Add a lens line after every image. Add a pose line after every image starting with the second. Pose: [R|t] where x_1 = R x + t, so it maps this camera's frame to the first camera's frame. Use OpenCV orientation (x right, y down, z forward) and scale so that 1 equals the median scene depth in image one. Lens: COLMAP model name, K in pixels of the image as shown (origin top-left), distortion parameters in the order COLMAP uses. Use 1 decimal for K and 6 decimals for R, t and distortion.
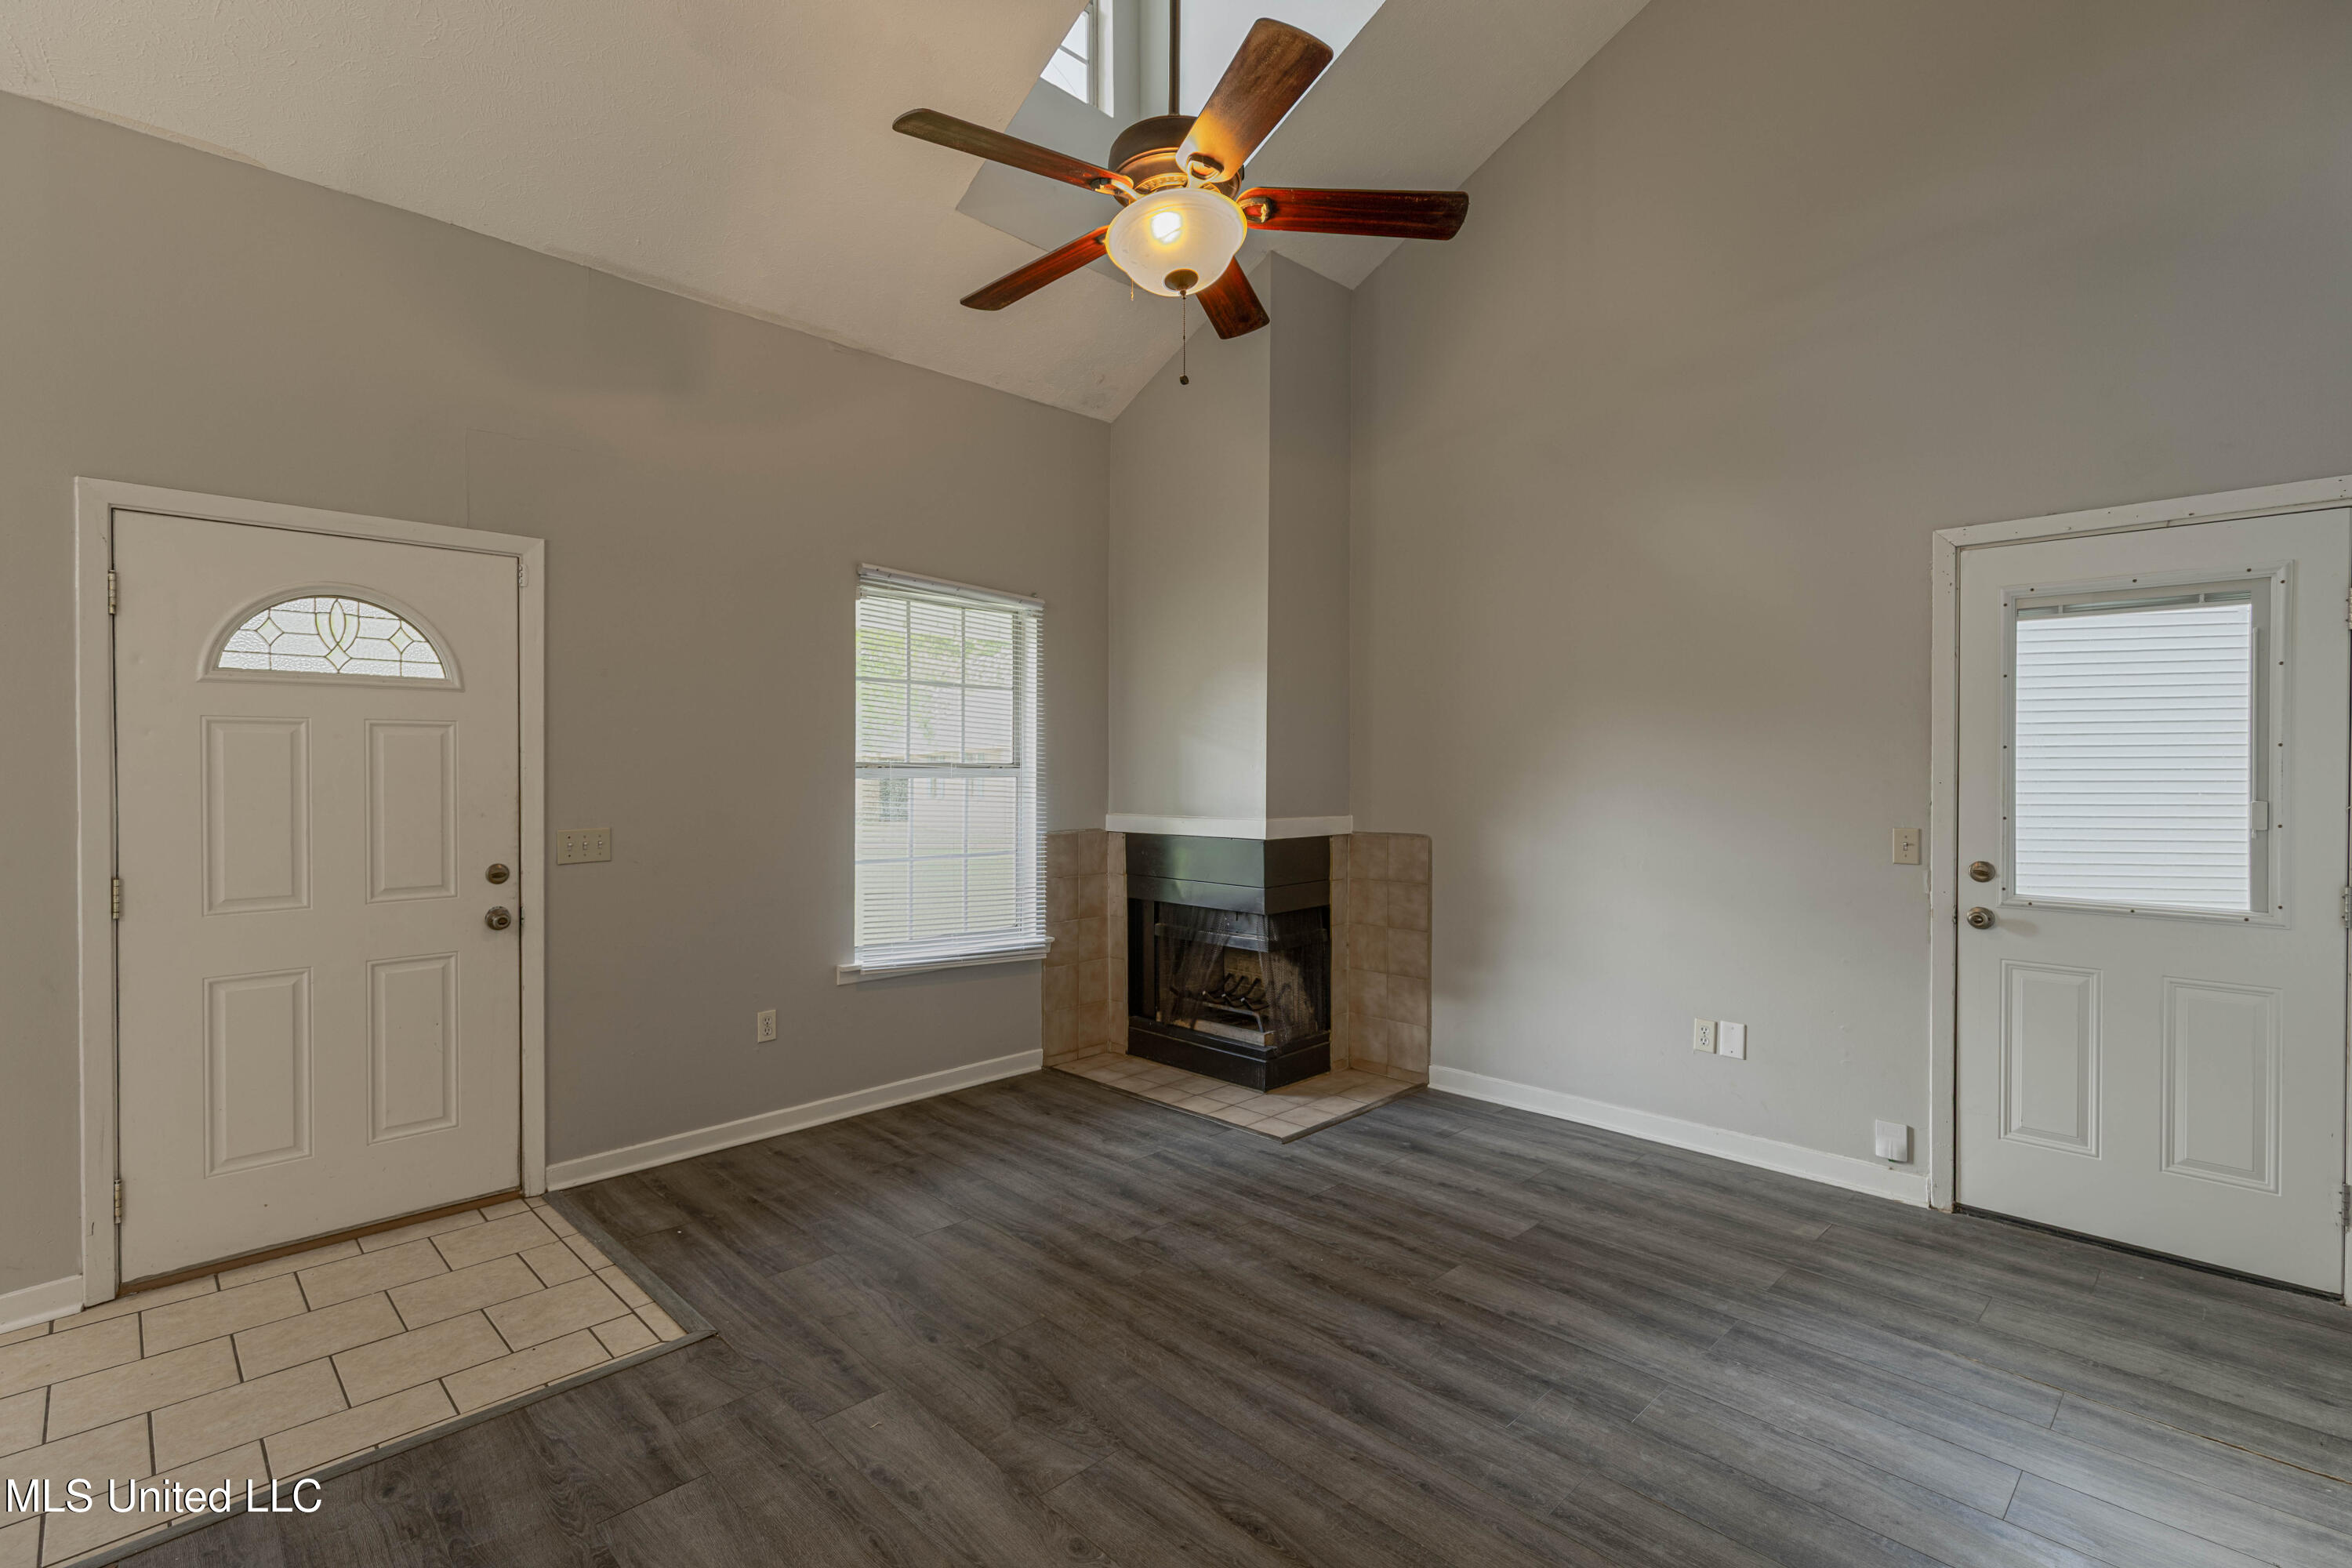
lens RADIAL K [[1146.4, 0, 1236.5], [0, 1146.4, 771.5], [0, 0, 1]] dist [0.008819, -0.000552]
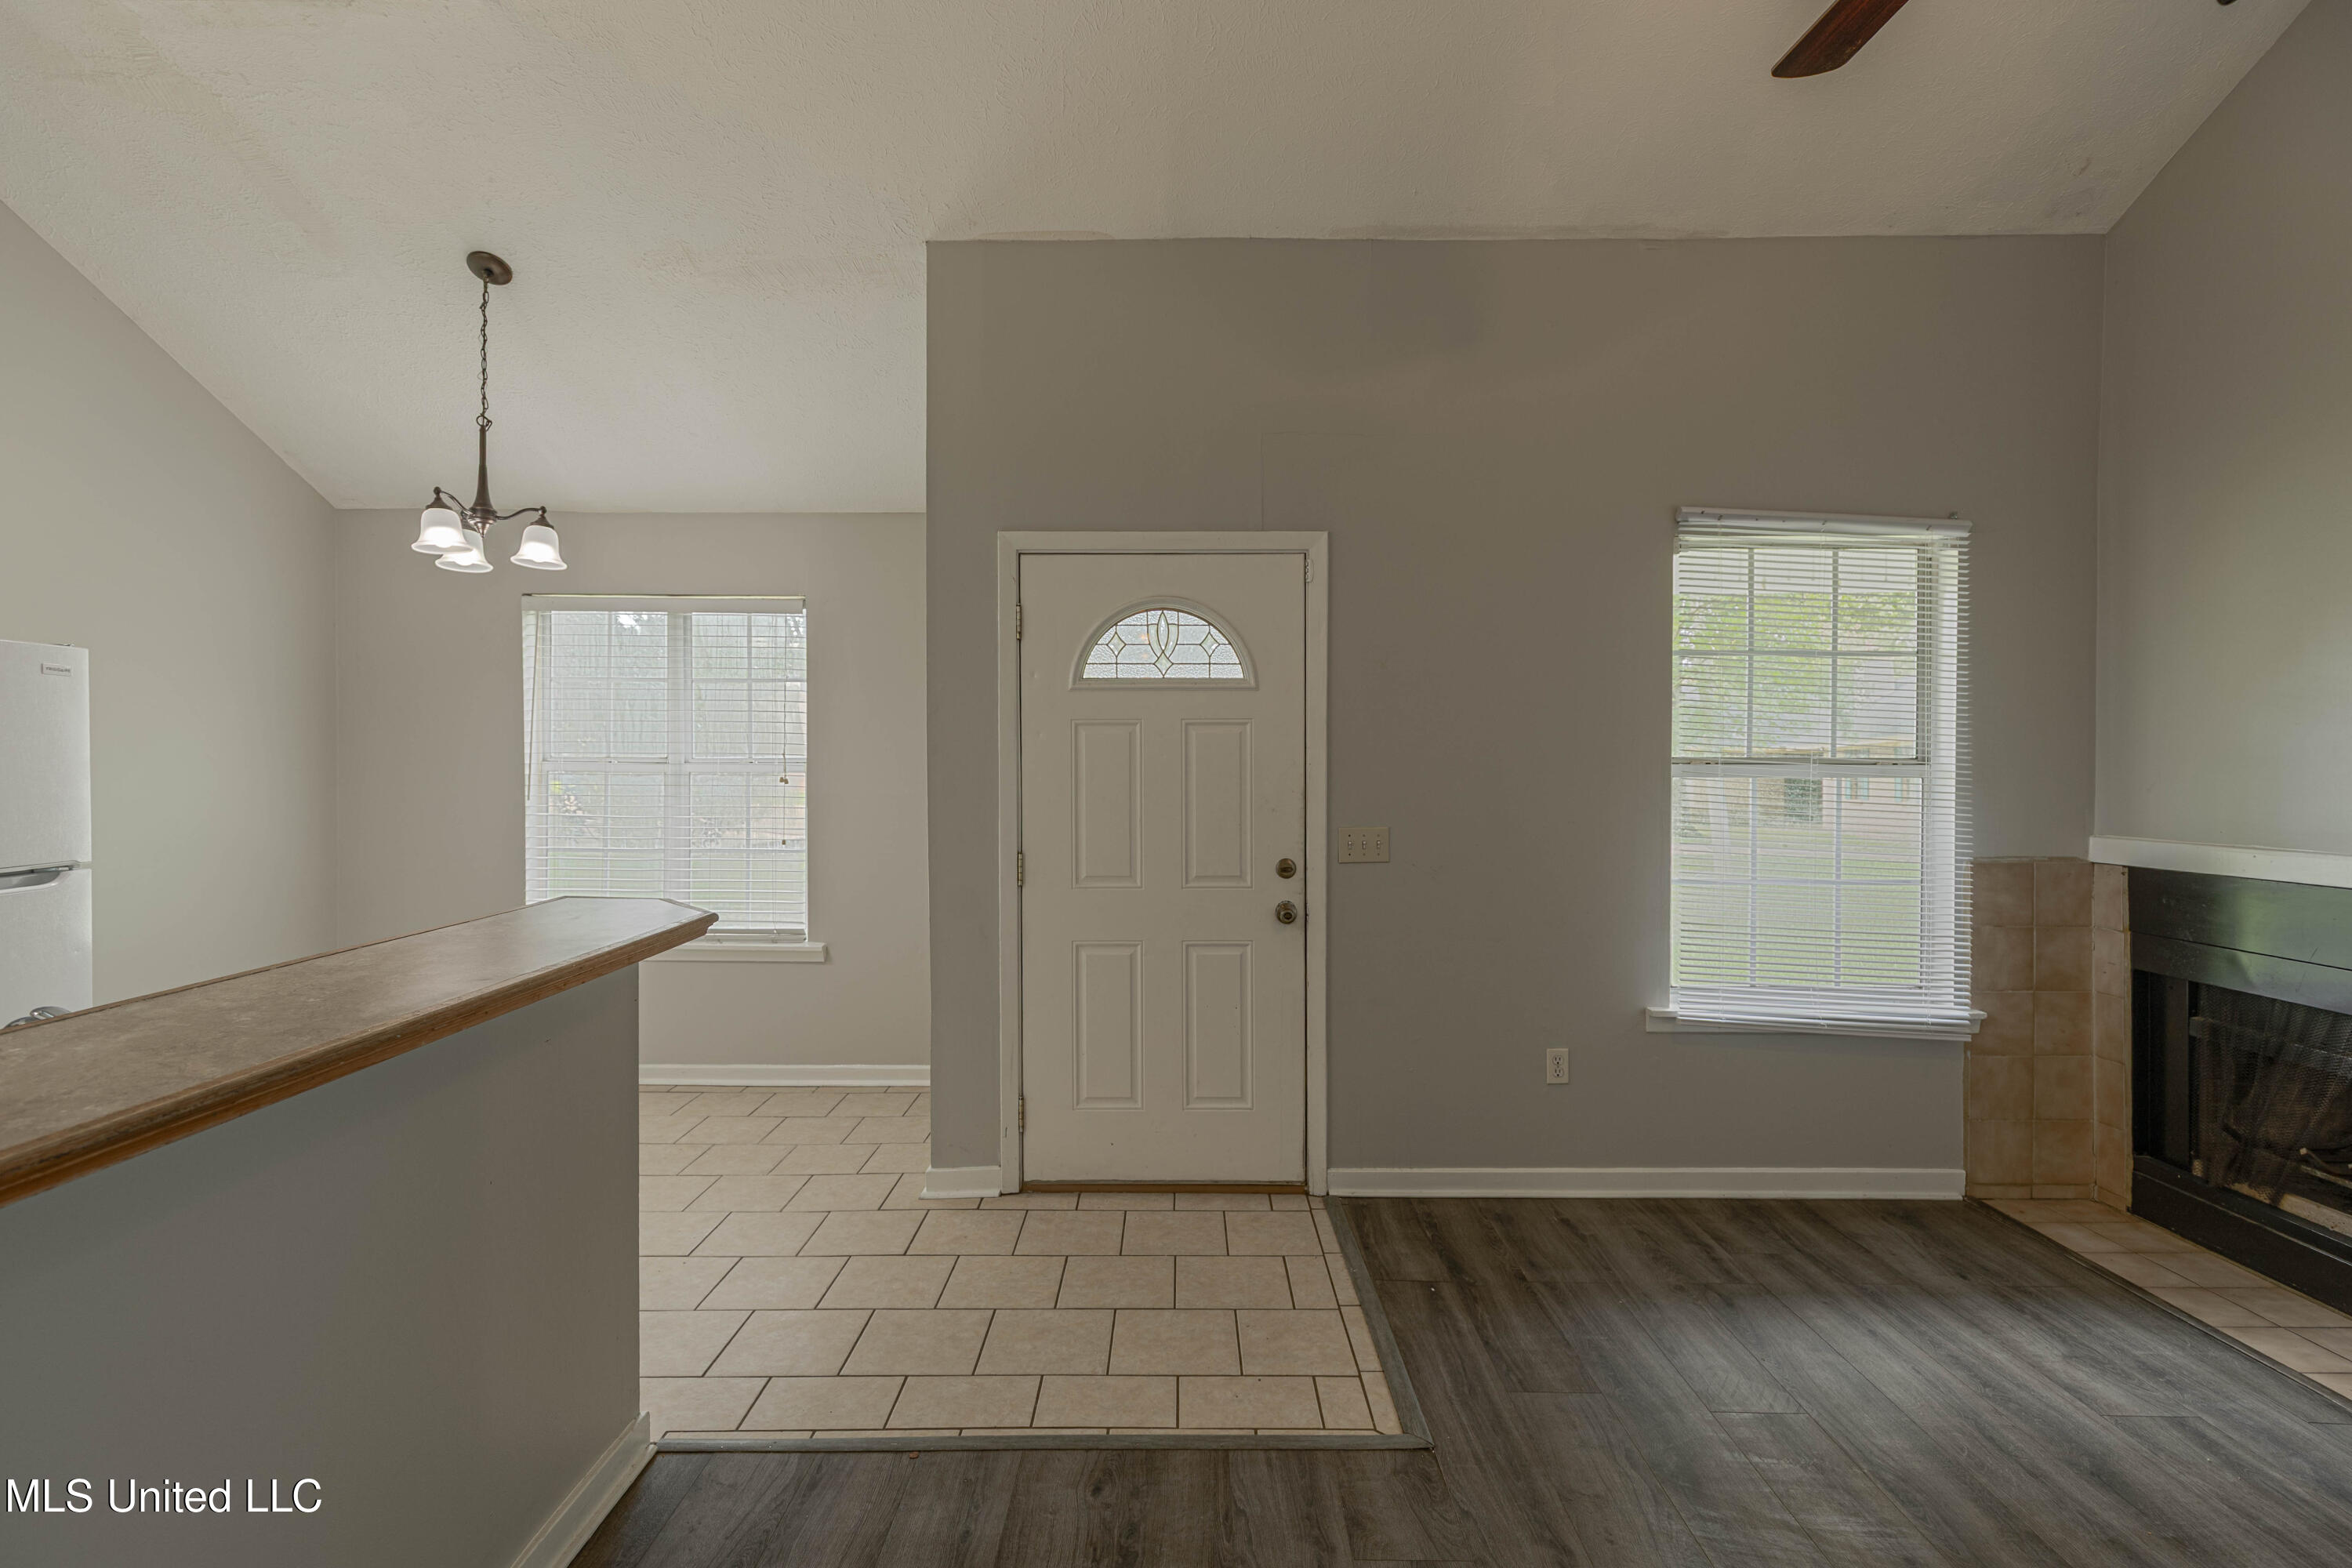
lens RADIAL K [[1133.7, 0, 1121.6], [0, 1133.7, 770.7], [0, 0, 1]] dist [0.008655, -0.001847]
pose [[0.665340, 0.007028, -0.746508, 0.005714], [-0.003544, 0.999974, 0.006255, -0.002902], [0.746532, -0.001516, 0.665347, 0.226309]]
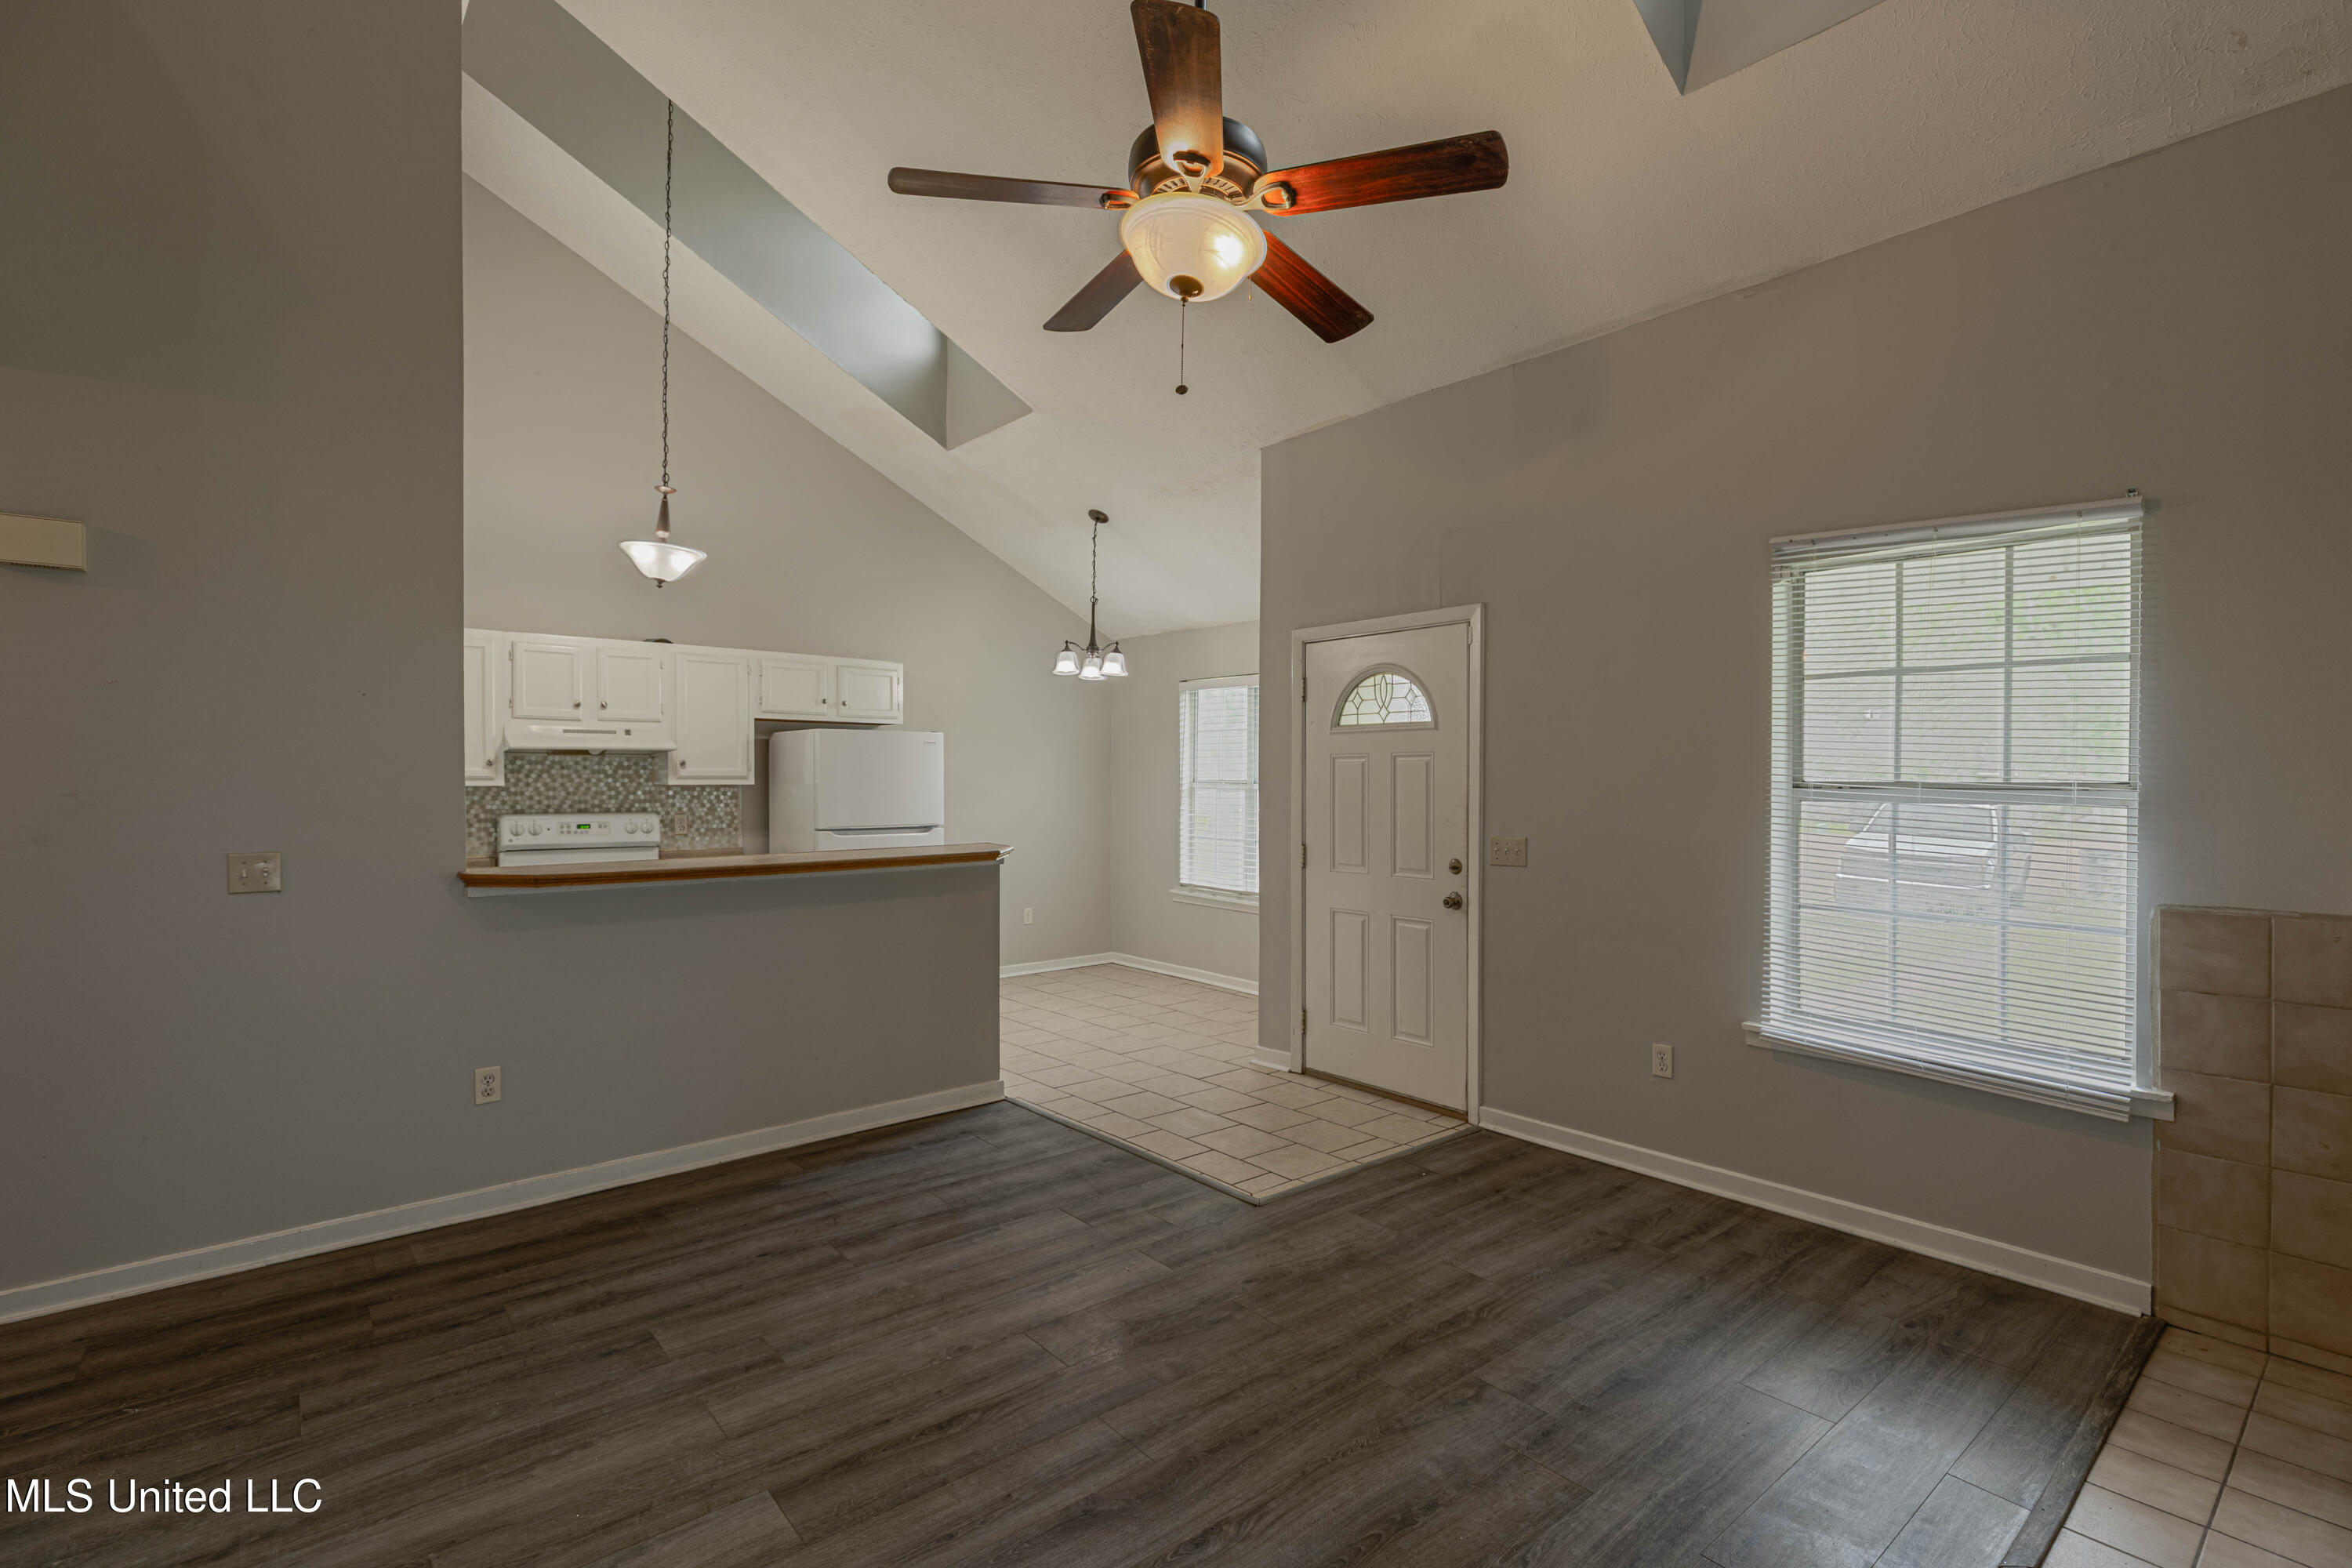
lens RADIAL K [[1088.5, 0, 1071.8], [0, 1088.5, 787.7], [0, 0, 1]] dist [0.006196, 0.000168]
pose [[-0.200298, 0.005044, -0.979722, 0.655894], [-0.007810, 0.999947, 0.006745, -0.005892], [0.979704, 0.009002, -0.200247, 0.812672]]
